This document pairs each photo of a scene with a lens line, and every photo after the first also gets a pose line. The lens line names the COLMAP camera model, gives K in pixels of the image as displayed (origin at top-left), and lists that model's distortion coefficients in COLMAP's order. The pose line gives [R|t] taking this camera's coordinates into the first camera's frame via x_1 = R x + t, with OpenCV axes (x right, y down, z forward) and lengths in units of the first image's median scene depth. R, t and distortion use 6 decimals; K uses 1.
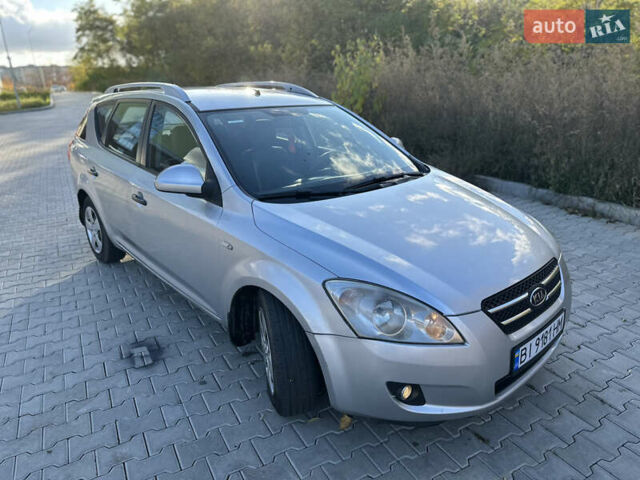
lens RADIAL K [[466.8, 0, 321.3], [0, 466.8, 230.0], [0, 0, 1]] dist [-0.002884, -0.003902]
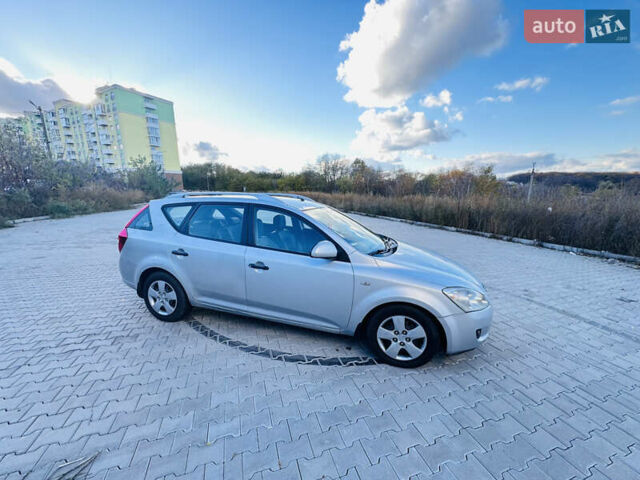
lens RADIAL K [[252.2, 0, 320.0], [0, 252.2, 240.0], [0, 0, 1]] dist [-0.002692, -0.000063]
pose [[0.844071, -0.066706, 0.532066, -0.765576], [0.133121, 0.987237, -0.087412, -0.063358], [-0.519445, 0.144611, 0.842178, 0.229738]]
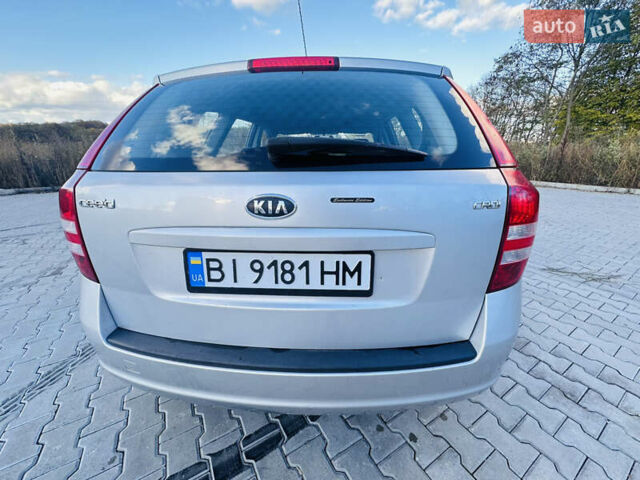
lens RADIAL K [[252.2, 0, 320.0], [0, 252.2, 240.0], [0, 0, 1]] dist [-0.002692, -0.000063]
pose [[-0.700347, -0.218602, 0.679506, -0.959229], [0.232243, 0.830373, 0.506502, -0.488260], [-0.674965, 0.512537, -0.530780, 2.092518]]
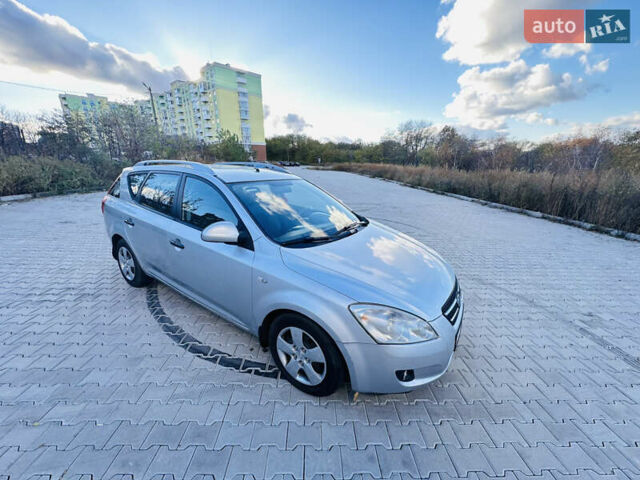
lens RADIAL K [[253.7, 0, 323.2], [0, 253.7, 235.4], [0, 0, 1]] dist [-0.003172, -0.000280]
pose [[0.962640, -0.028906, 0.269237, -0.204906], [0.037045, 0.998996, -0.025195, -0.067571], [-0.268238, 0.034227, 0.962744, 0.191545]]
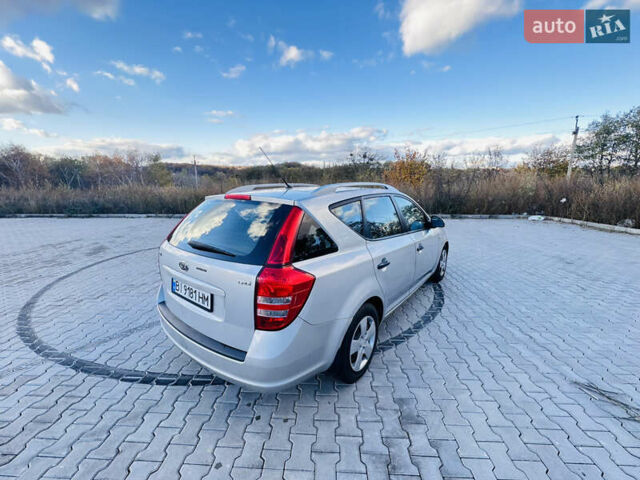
lens RADIAL K [[250.5, 0, 319.5], [0, 250.5, 254.4], [0, 0, 1]] dist [-0.000730, 0.000088]
pose [[-0.189770, -0.244525, 0.950892, -1.401615], [0.304800, 0.905968, 0.293802, -0.502361], [-0.933319, 0.345587, -0.097395, 1.704865]]
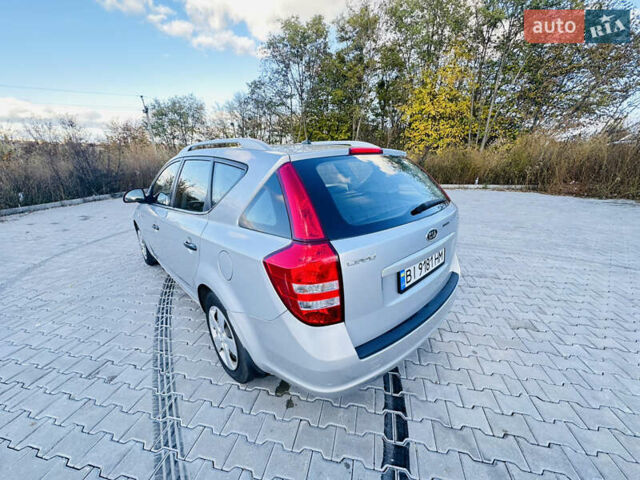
lens RADIAL K [[252.2, 0, 320.0], [0, 252.2, 240.0], [0, 0, 1]] dist [-0.002692, -0.000063]
pose [[-0.999330, 0.036264, -0.005019, -0.512479], [0.026369, 0.808094, 0.588463, -0.711069], [0.025396, 0.587937, -0.808508, 2.406960]]
